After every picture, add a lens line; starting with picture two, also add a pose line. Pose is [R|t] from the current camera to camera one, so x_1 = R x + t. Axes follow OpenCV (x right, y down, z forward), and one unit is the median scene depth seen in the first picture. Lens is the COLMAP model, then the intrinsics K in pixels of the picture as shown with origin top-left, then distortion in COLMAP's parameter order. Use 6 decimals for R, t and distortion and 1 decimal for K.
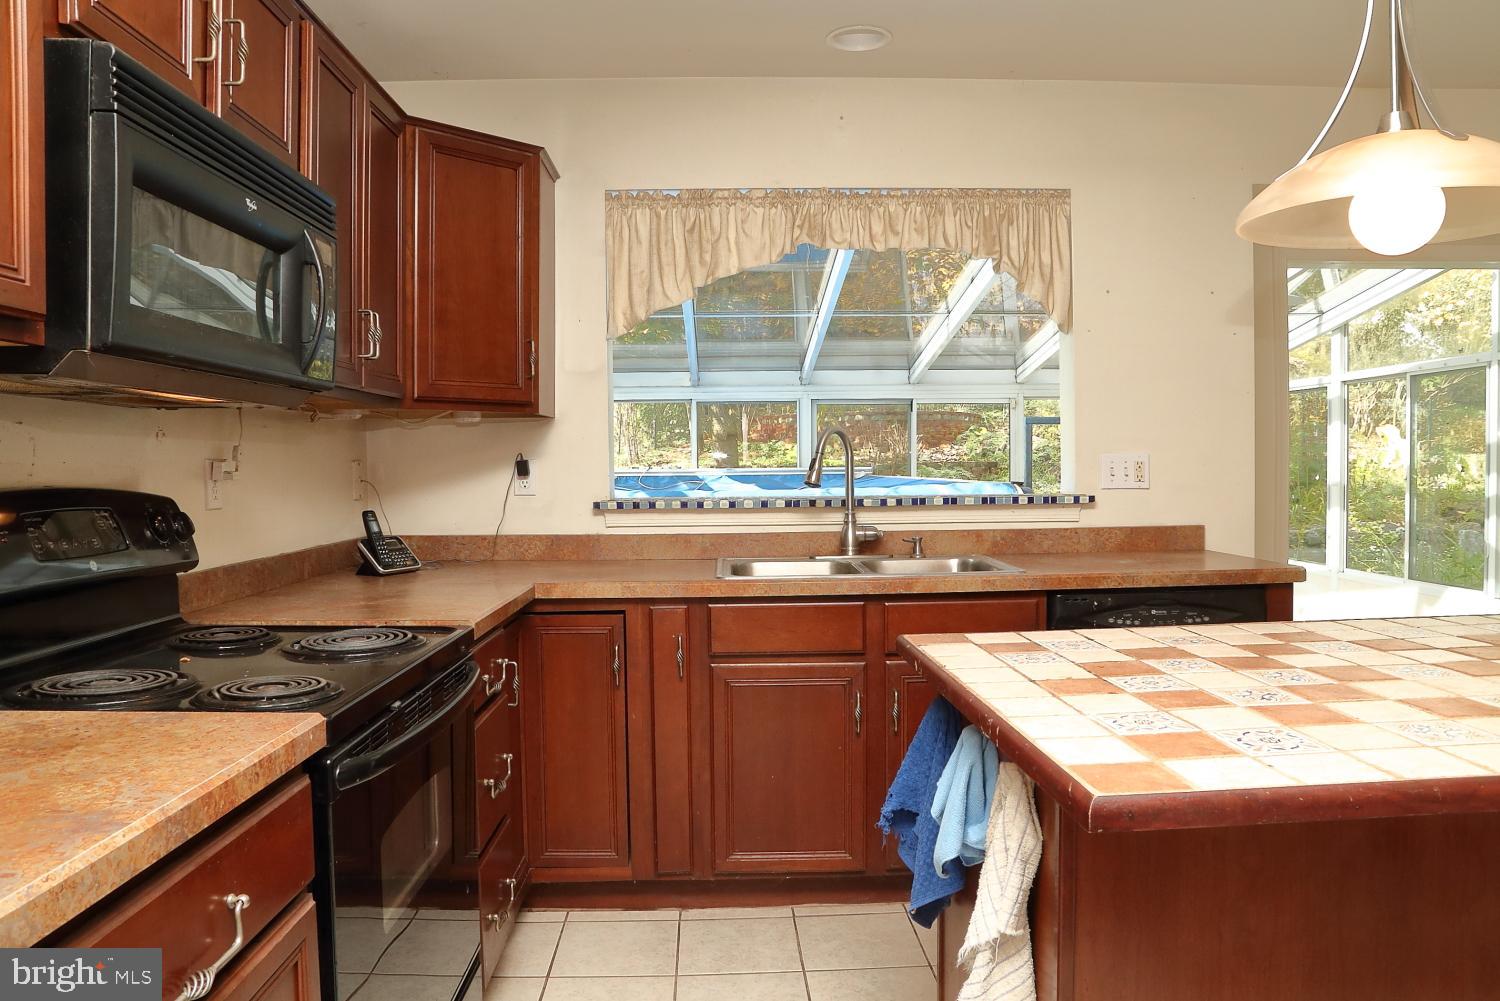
lens RADIAL K [[1050.8, 0, 750.0], [0, 1050.8, 500.5], [0, 0, 1]] dist [-0.114593, 0.055439]
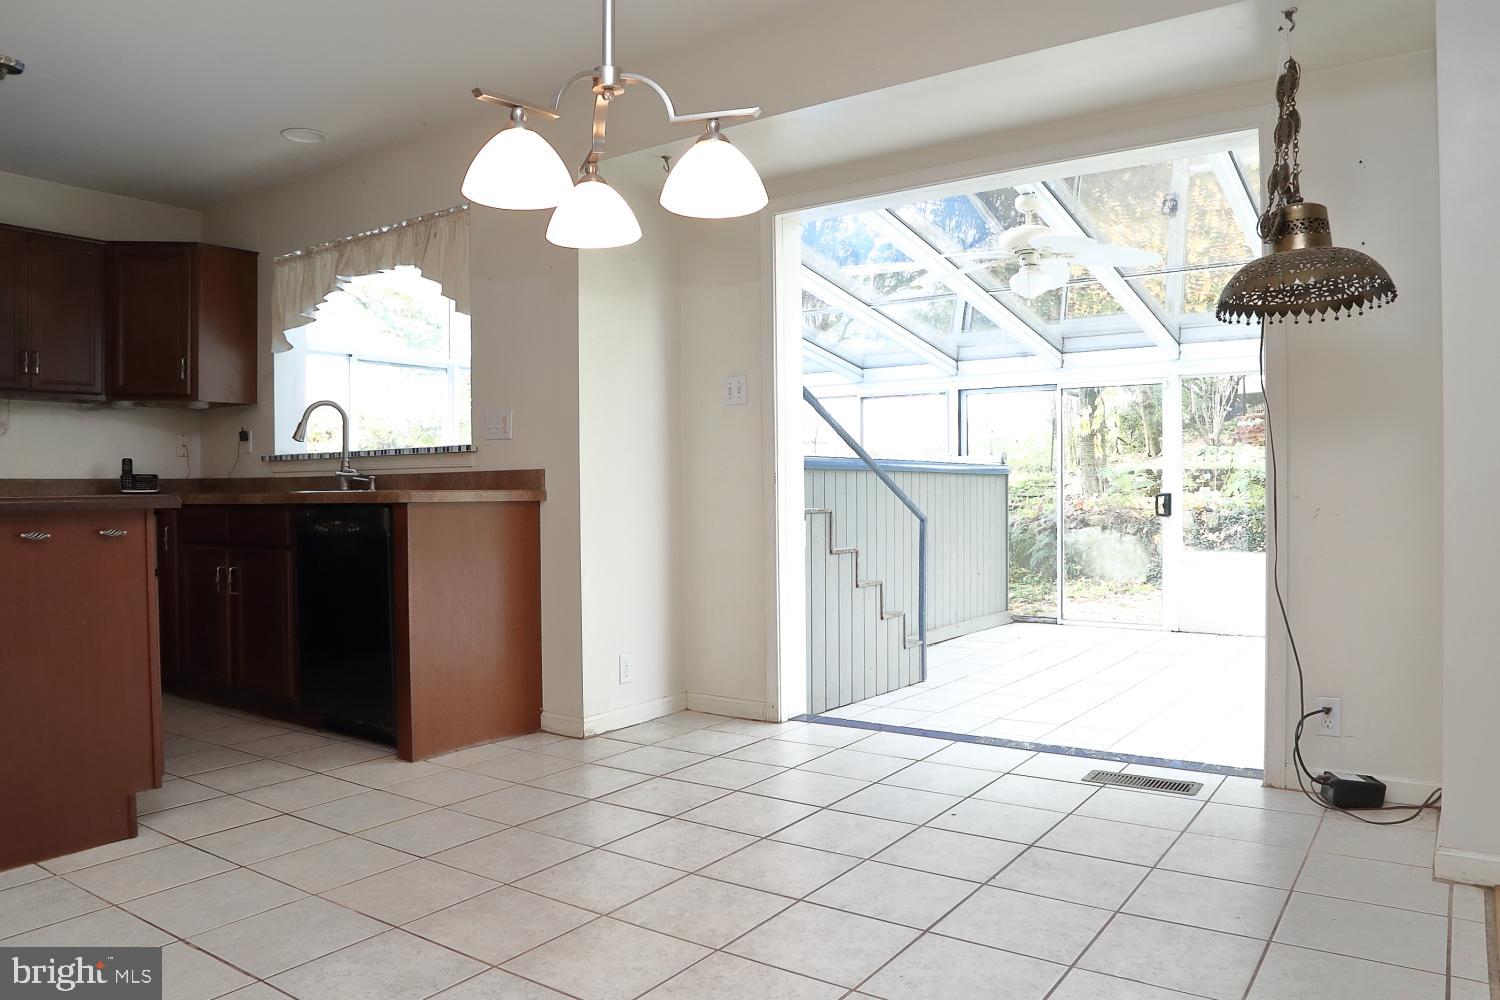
lens RADIAL K [[1038.3, 0, 750.0], [0, 1038.3, 500.0], [0, 0, 1]] dist [-0.085058, 0.003973]
pose [[0.805124, 0.010140, -0.593020, 1.341513], [-0.021397, 0.999700, -0.011956, 0.069071], [0.592720, 0.022315, 0.805099, 0.203597]]
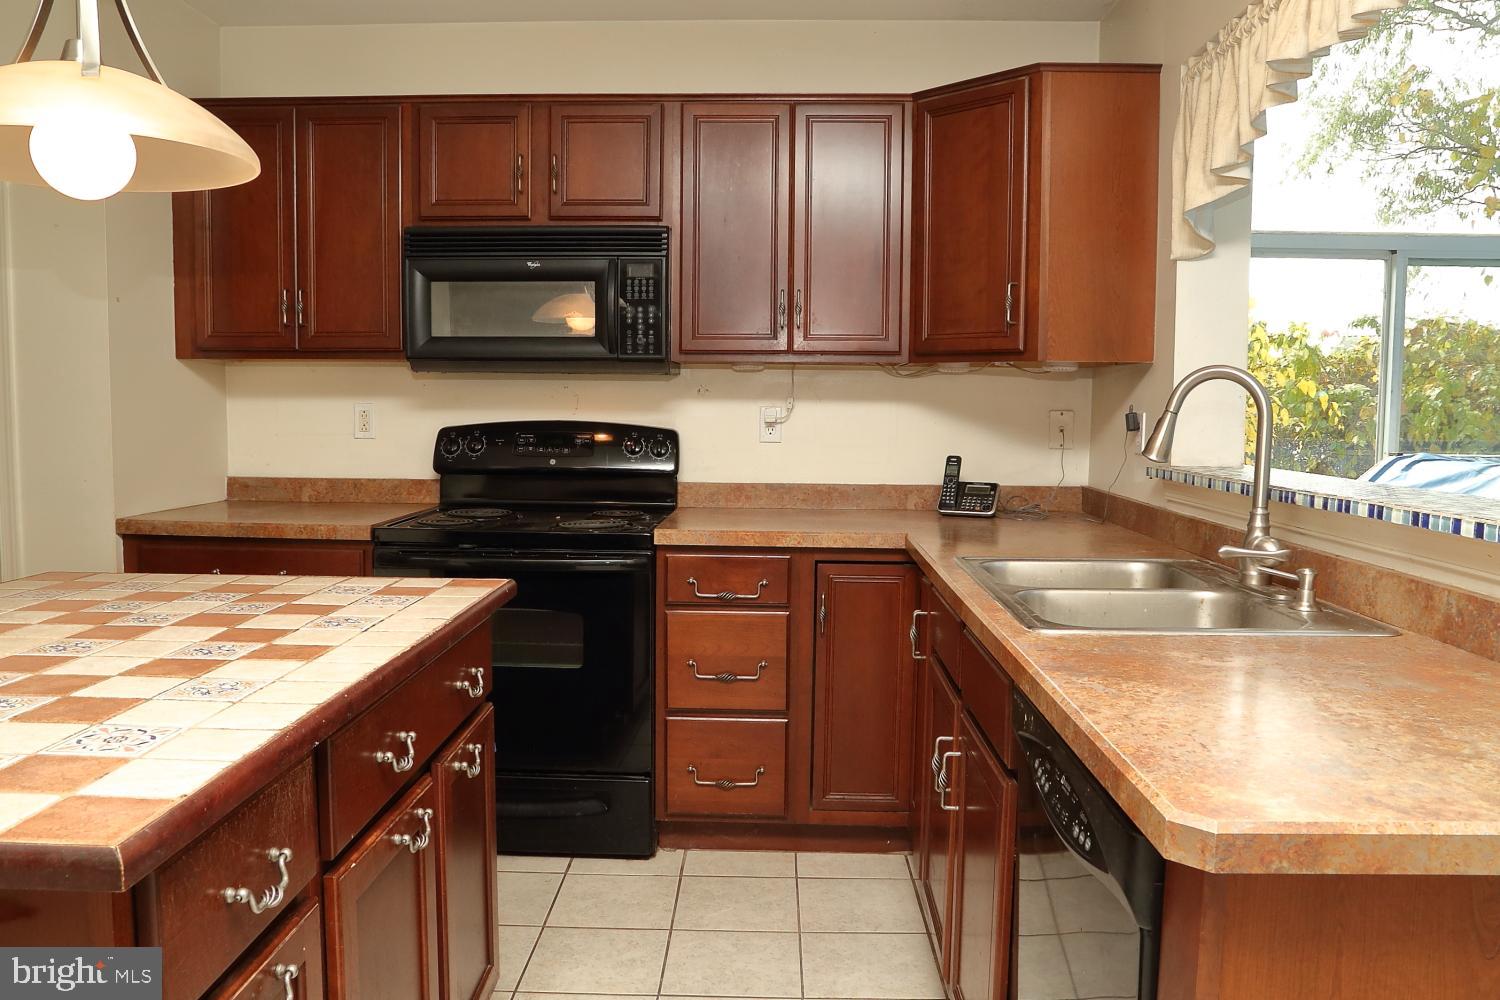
lens RADIAL K [[1110.5, 0, 750.0], [0, 1110.5, 500.0], [0, 0, 1]] dist [-0.085753, 0.007262]
pose [[-0.054883, 0.092461, -0.994203, 0.704848], [-0.043664, 0.994529, 0.094902, -0.039611], [0.997538, 0.048620, -0.050546, 0.734408]]
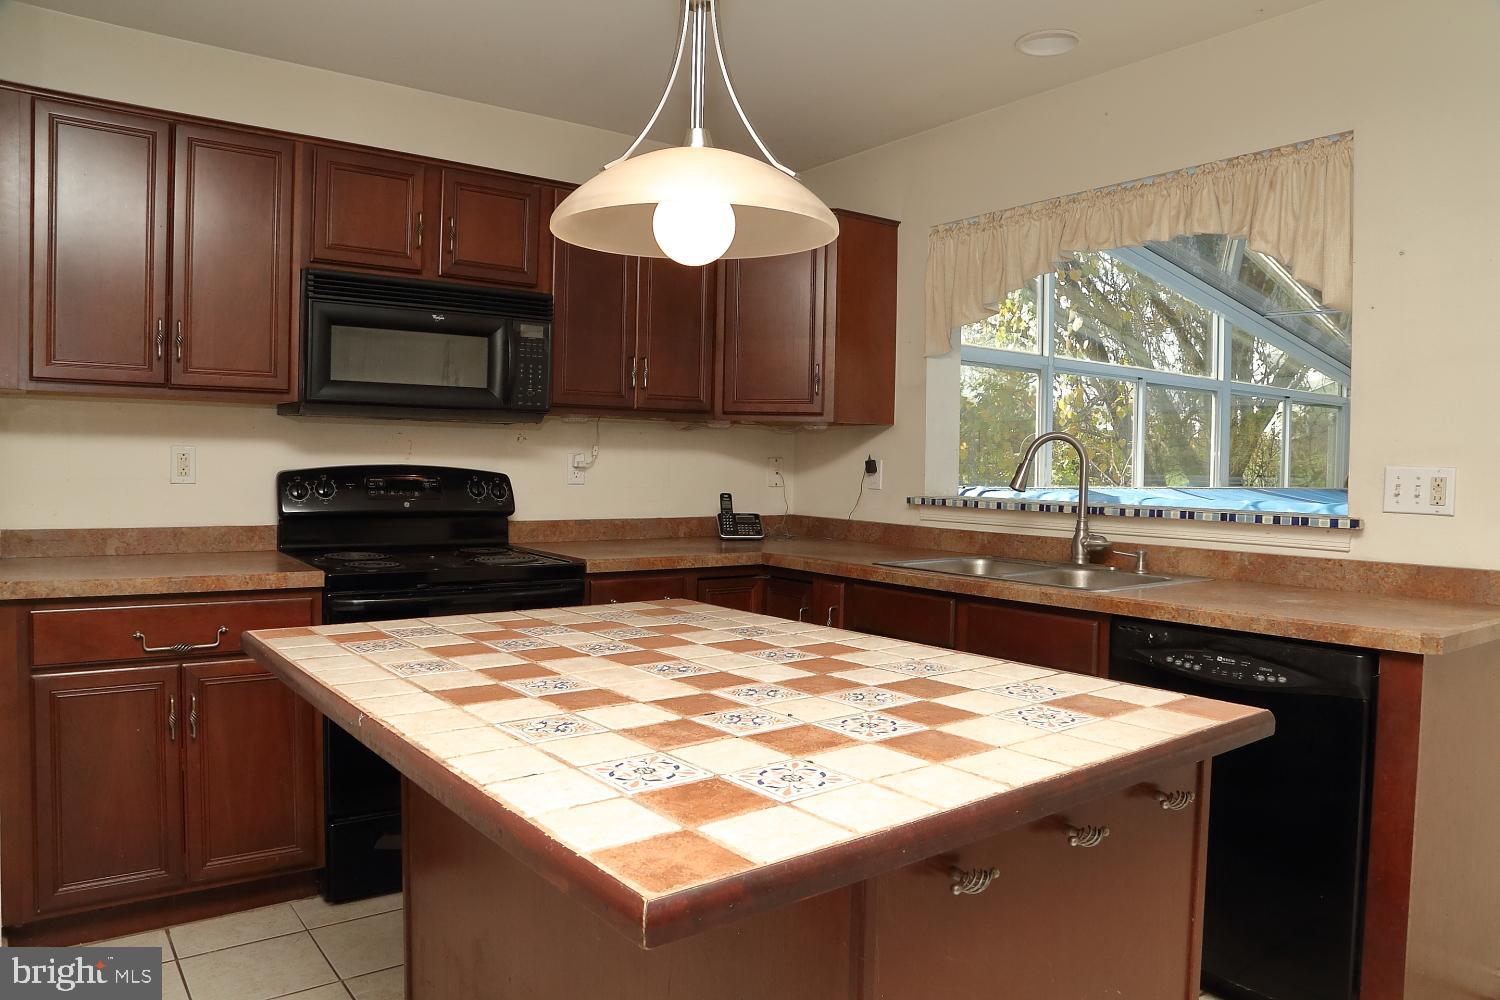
lens RADIAL K [[1023.1, 0, 750.0], [0, 1023.1, 500.0], [0, 0, 1]] dist [-0.088774, 0.033358]
pose [[0.575175, 0.049517, -0.816530, 0.678495], [-0.051380, 0.998382, 0.024352, -0.014163], [0.816415, 0.027946, 0.576789, 0.197554]]
